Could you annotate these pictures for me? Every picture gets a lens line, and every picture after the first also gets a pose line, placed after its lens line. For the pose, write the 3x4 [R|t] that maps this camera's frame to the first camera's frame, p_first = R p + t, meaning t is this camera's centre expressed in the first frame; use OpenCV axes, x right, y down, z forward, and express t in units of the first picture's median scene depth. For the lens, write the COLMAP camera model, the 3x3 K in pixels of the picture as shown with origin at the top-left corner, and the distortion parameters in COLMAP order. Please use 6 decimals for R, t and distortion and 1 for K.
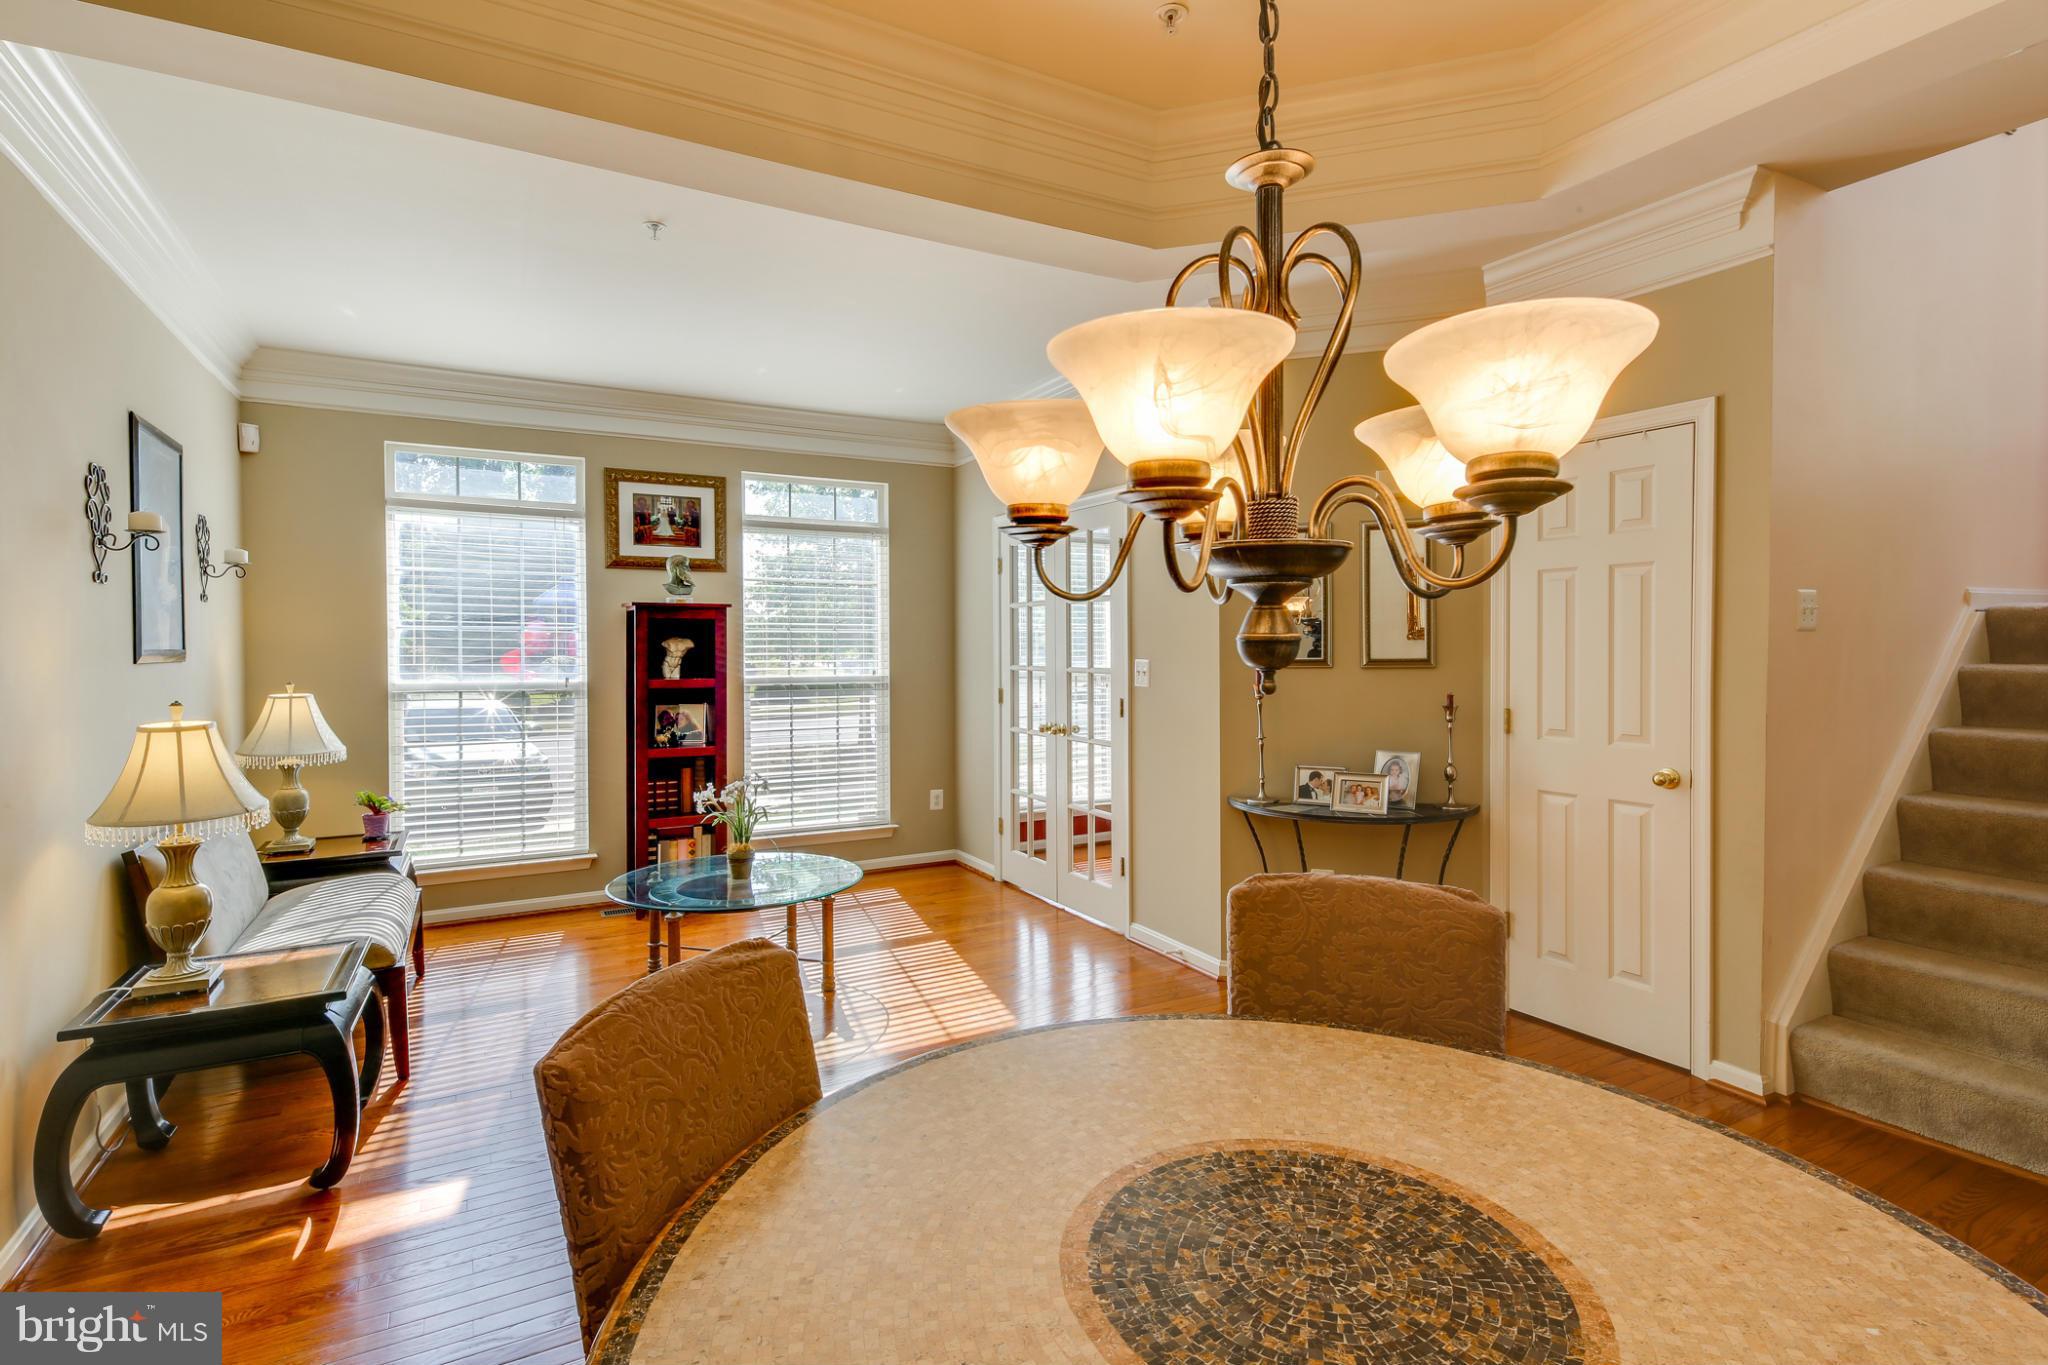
lens RADIAL K [[988.3, 0, 1031.9], [0, 988.3, 652.6], [0, 0, 1]] dist [0.029370, -0.012533]
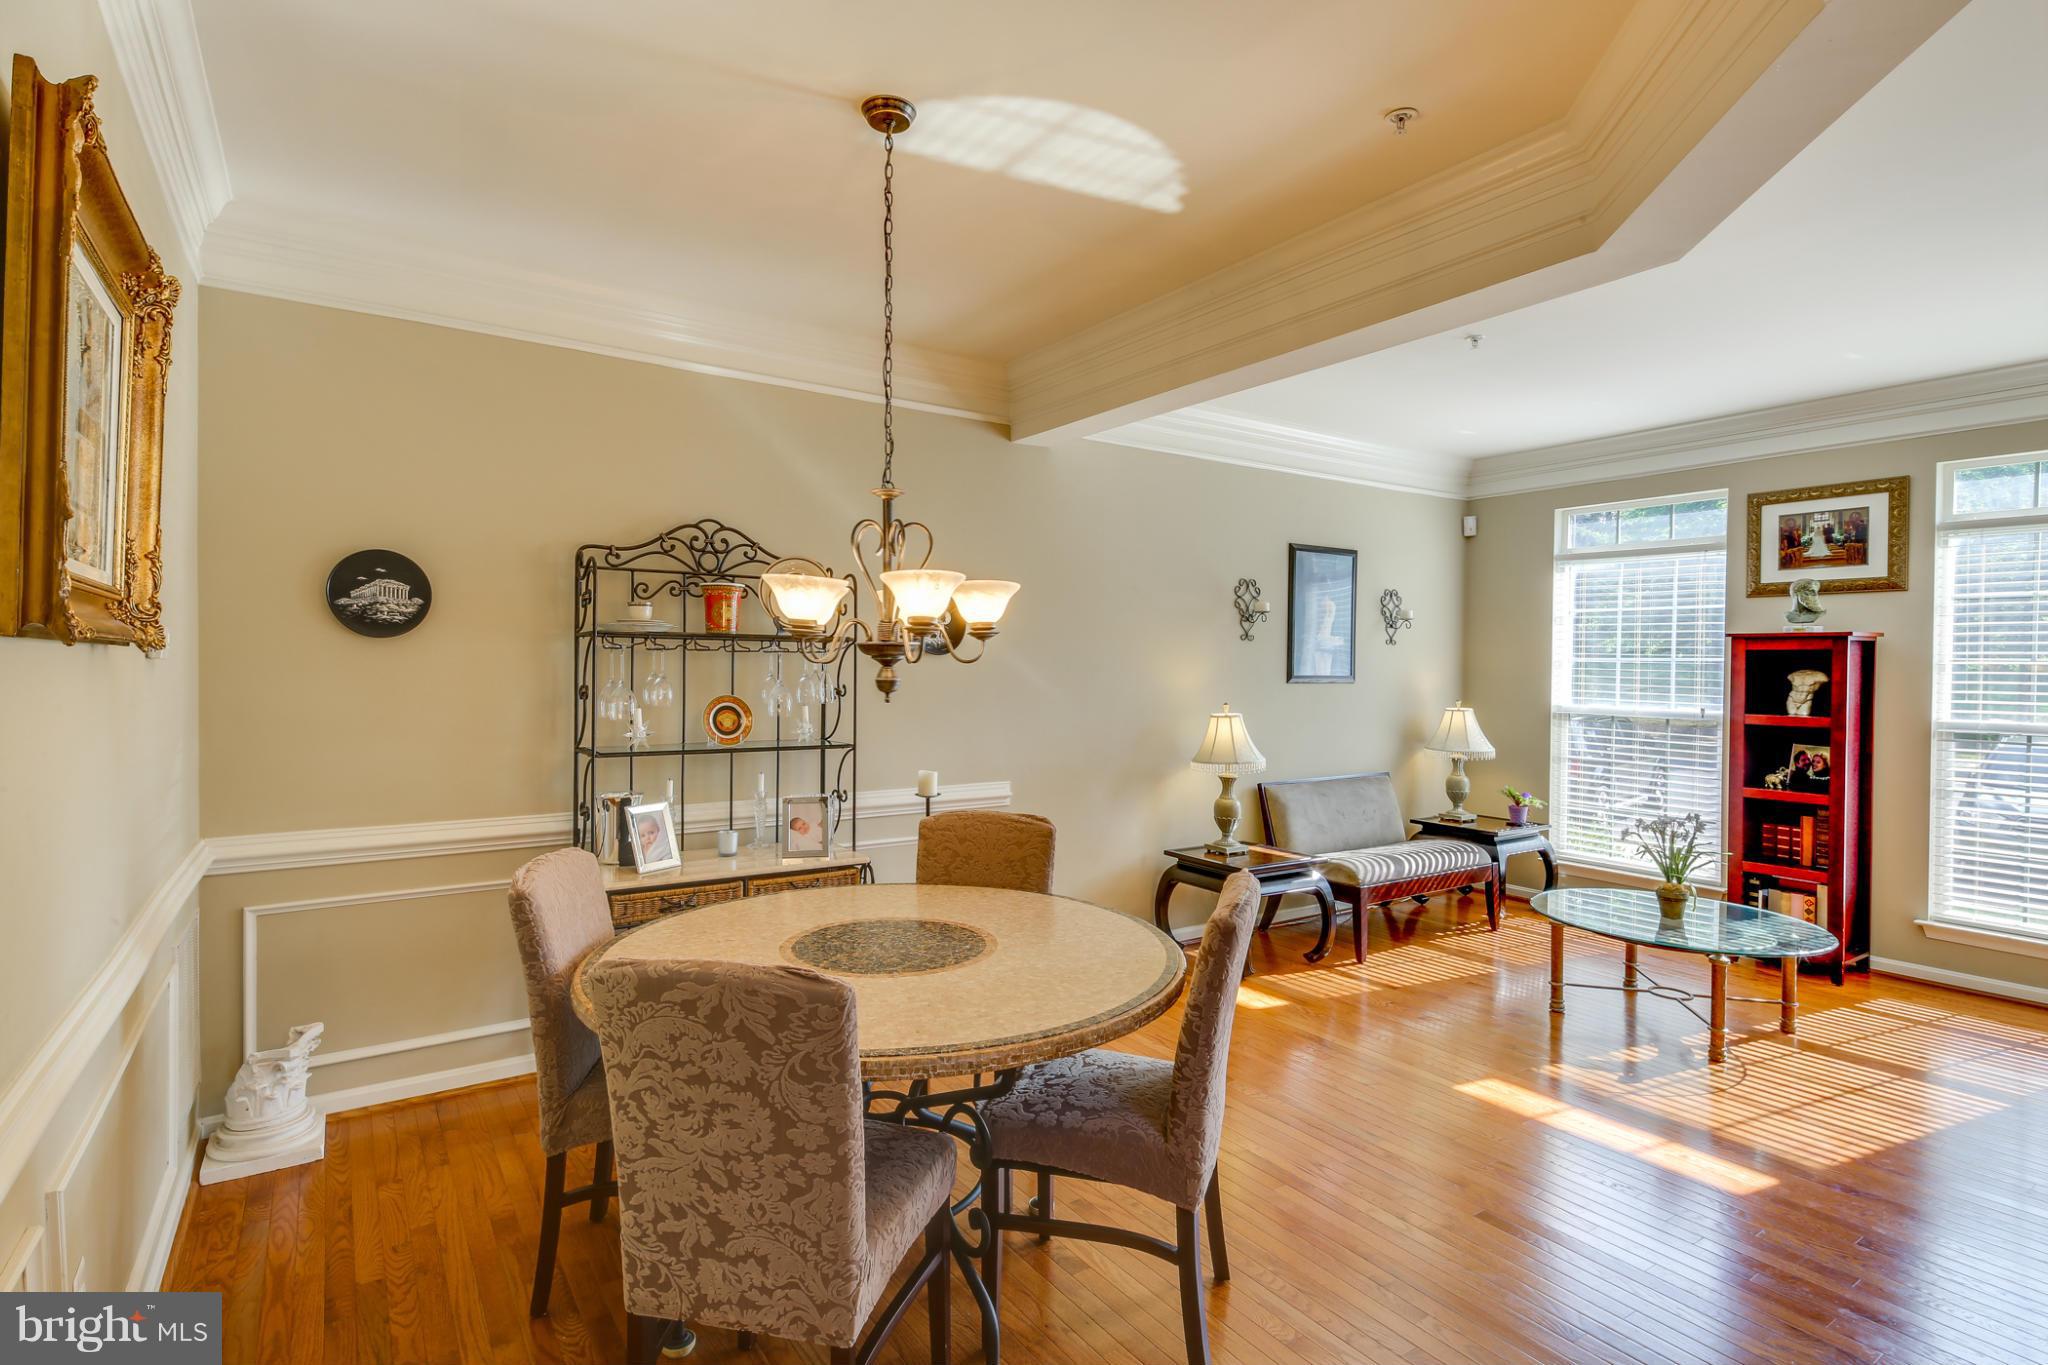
lens RADIAL K [[988.3, 0, 996.7], [0, 988.3, 674.6], [0, 0, 1]] dist [0.029370, -0.012533]
pose [[0.083578, 0.015530, -0.996380, 0.487253], [-0.016516, 0.999763, 0.014198, -0.012042], [0.996364, 0.015270, 0.083815, 0.191868]]
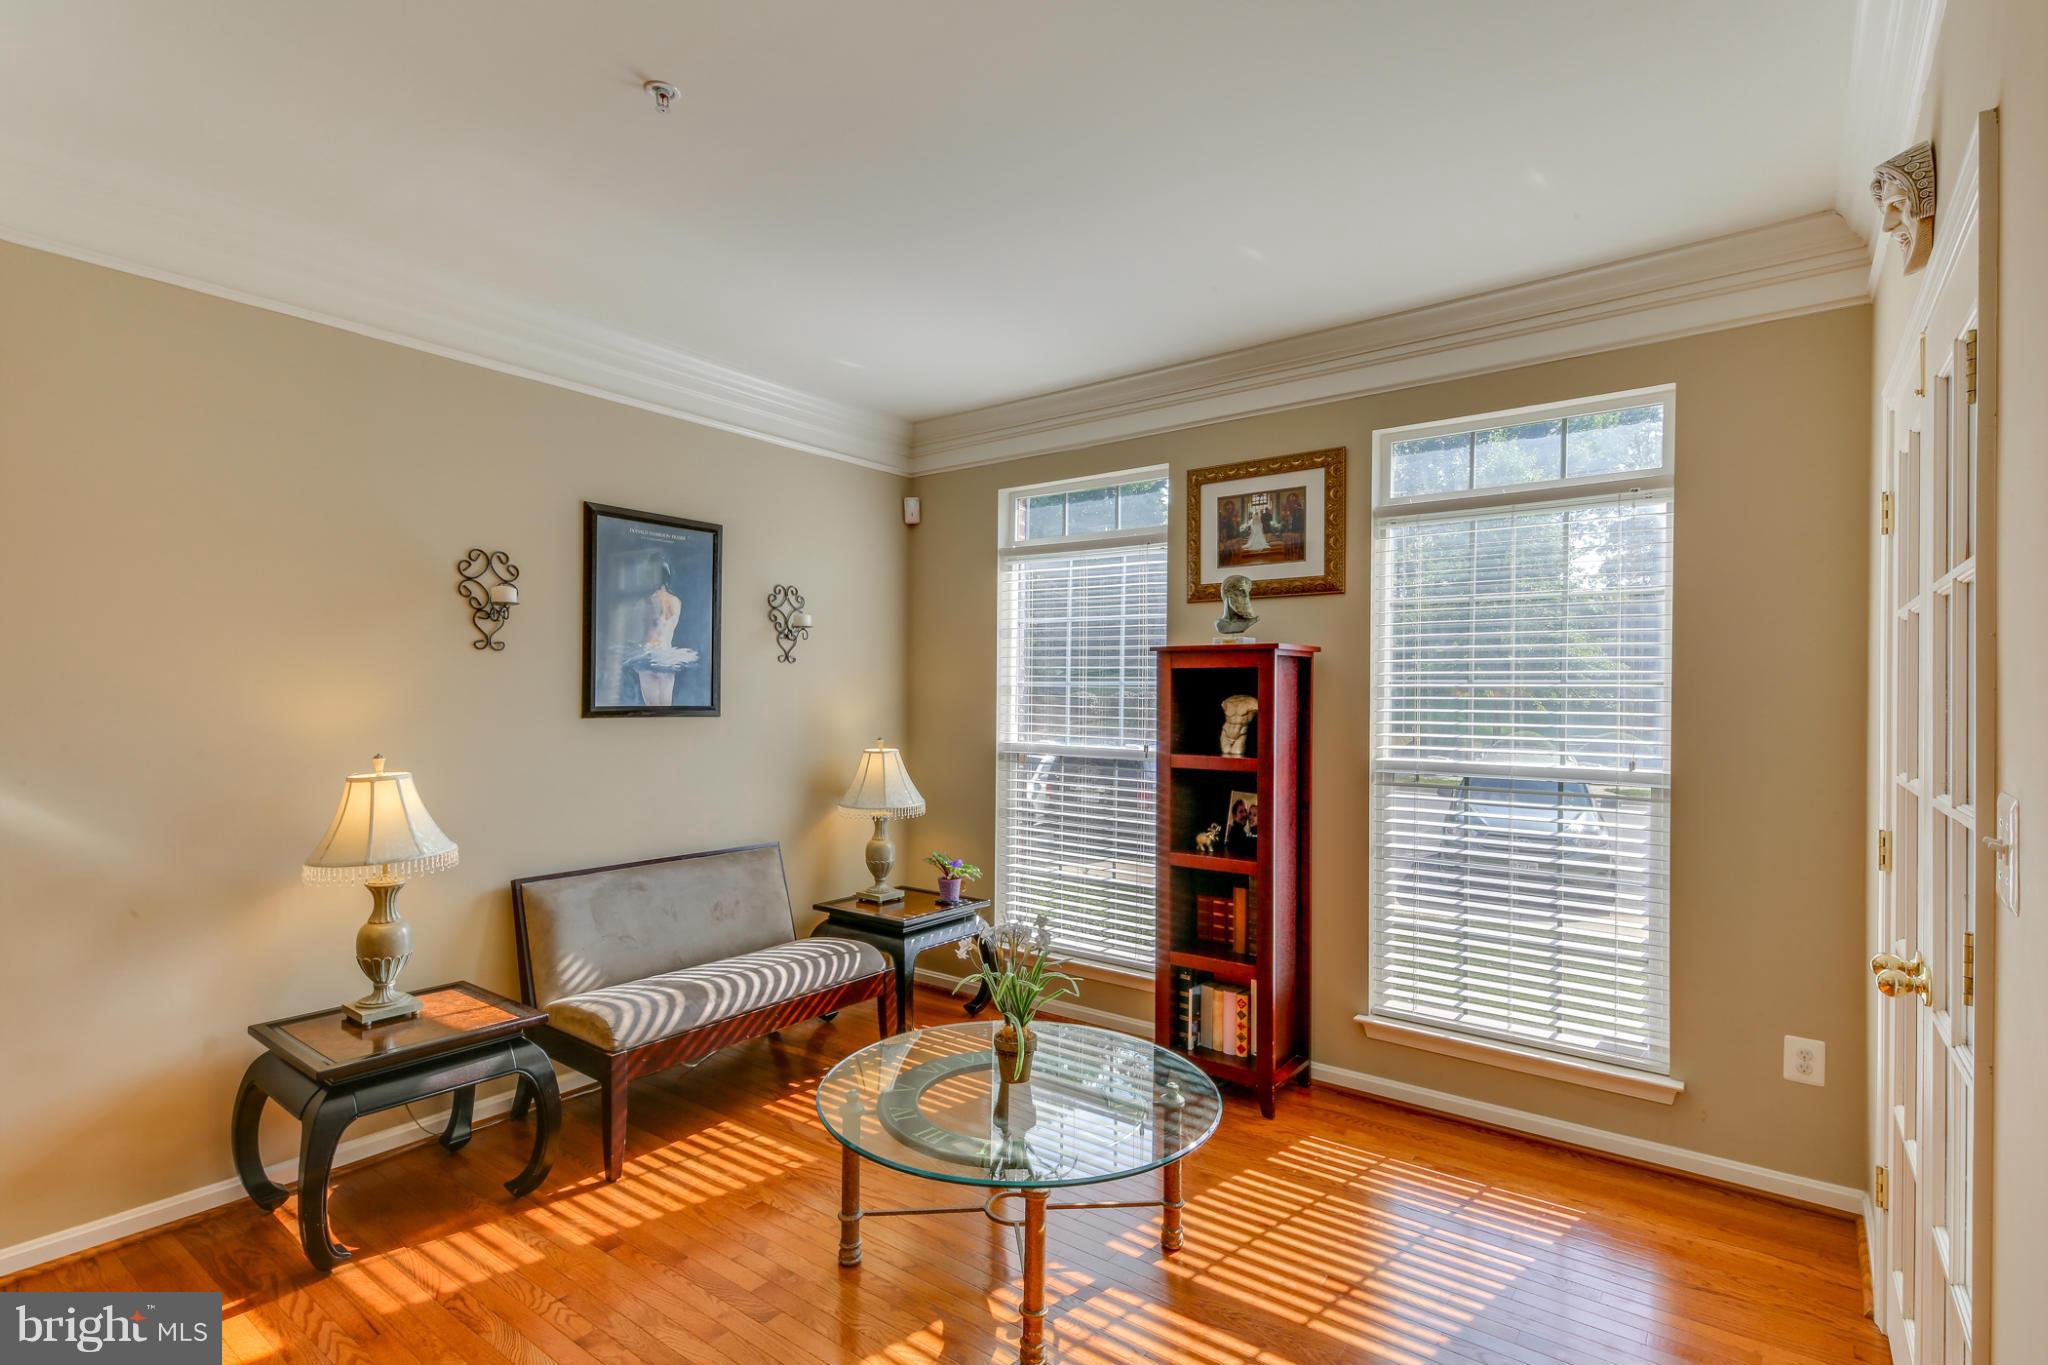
lens RADIAL K [[988.3, 0, 987.4], [0, 988.3, 697.5], [0, 0, 1]] dist [0.029370, -0.012533]
pose [[0.391657, 0.007202, -0.920083, 0.206165], [-0.013994, 0.999900, 0.001870, -0.012883], [0.920005, 0.012143, 0.391719, 0.570120]]
